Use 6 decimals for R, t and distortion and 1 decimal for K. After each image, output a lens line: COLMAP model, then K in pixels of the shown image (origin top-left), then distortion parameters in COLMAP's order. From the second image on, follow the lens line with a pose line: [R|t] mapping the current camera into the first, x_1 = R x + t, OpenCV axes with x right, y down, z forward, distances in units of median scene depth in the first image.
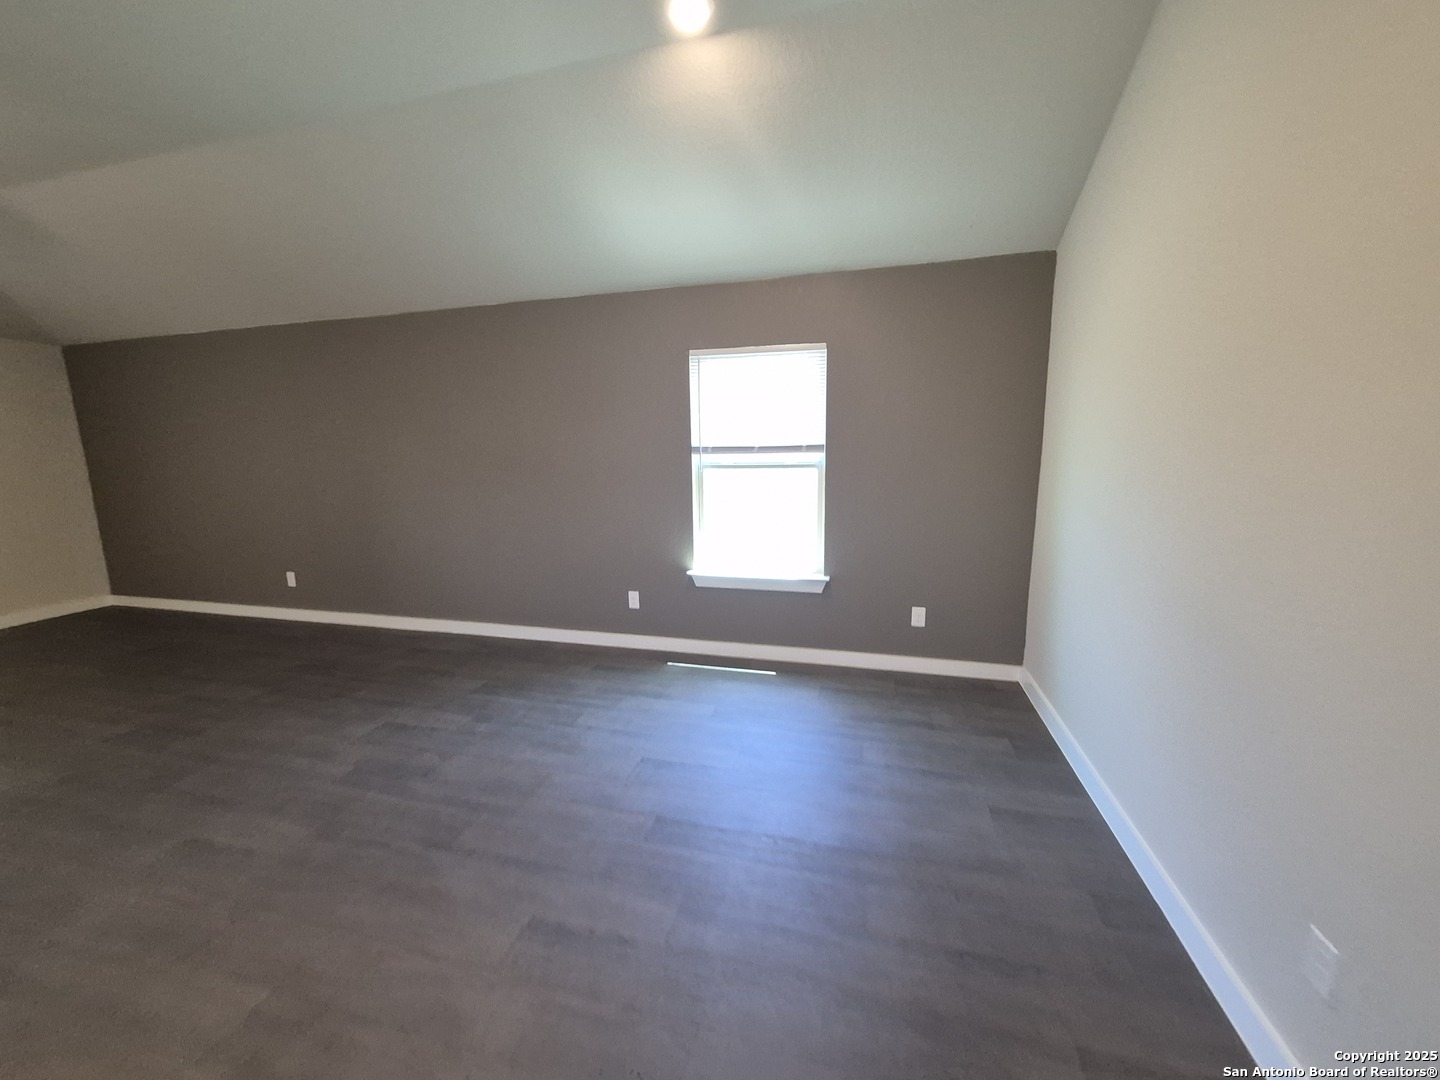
lens RADIAL K [[562.5, 0, 710.7], [0, 562.5, 546.7], [0, 0, 1]] dist [-0.000356, -0.000600]
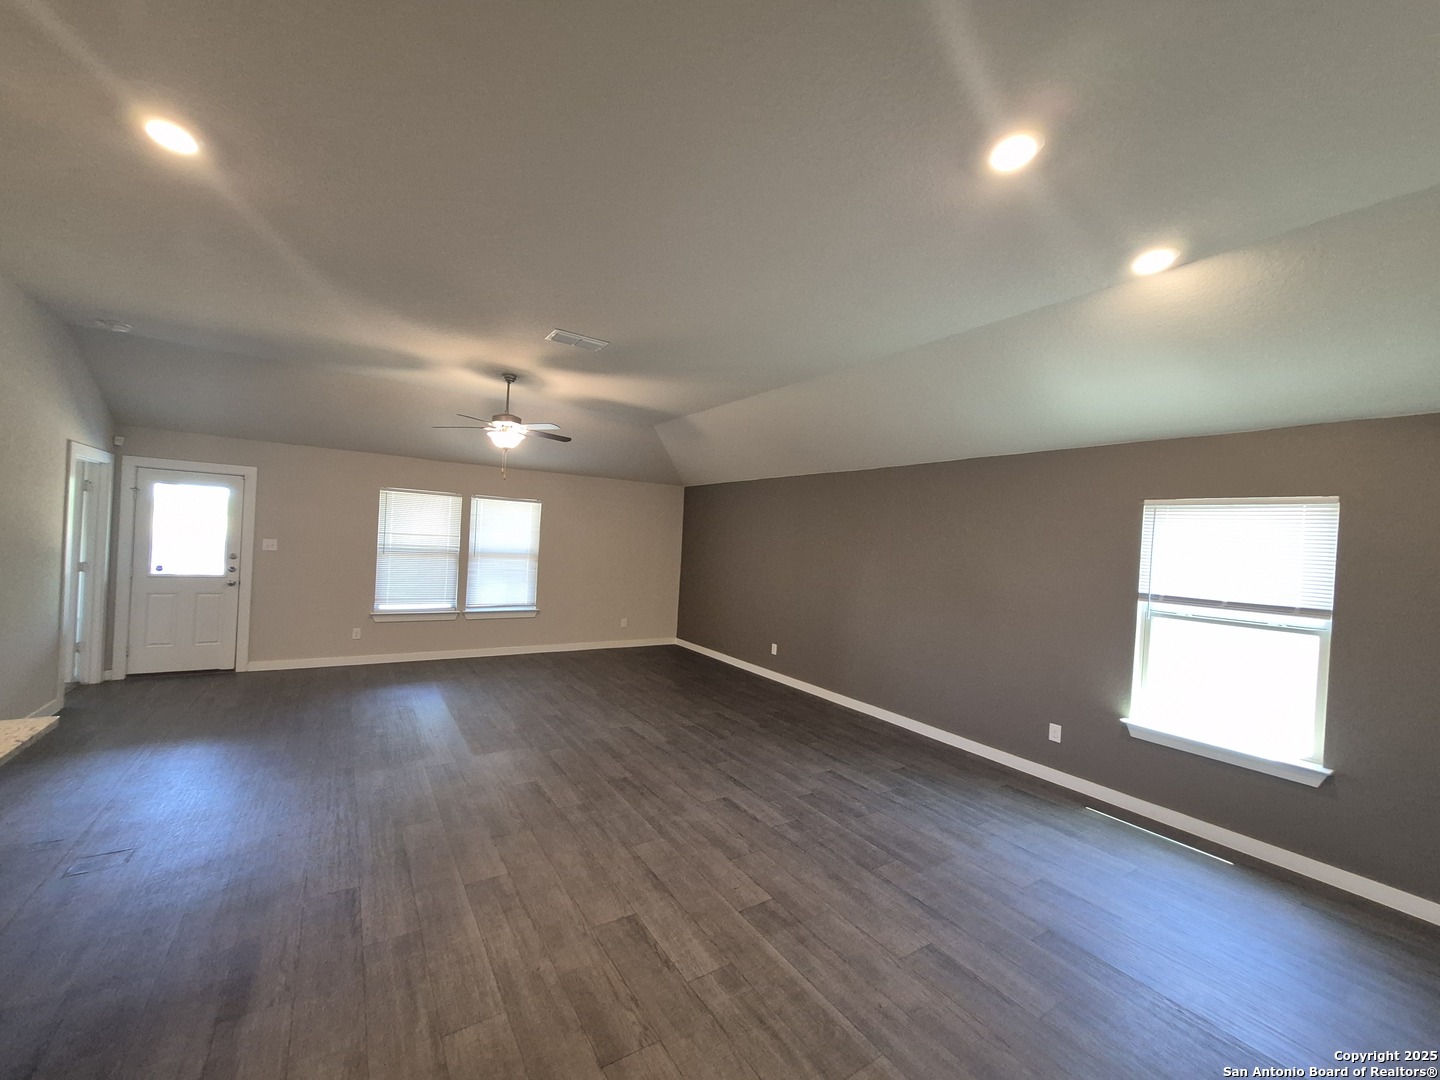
lens RADIAL K [[562.5, 0, 710.7], [0, 562.5, 546.7], [0, 0, 1]] dist [-0.000356, -0.000600]
pose [[0.746191, 0.064021, -0.662646, 0.061289], [-0.183111, 0.976711, -0.111833, -0.007797], [0.640054, 0.204786, 0.740536, -0.265258]]
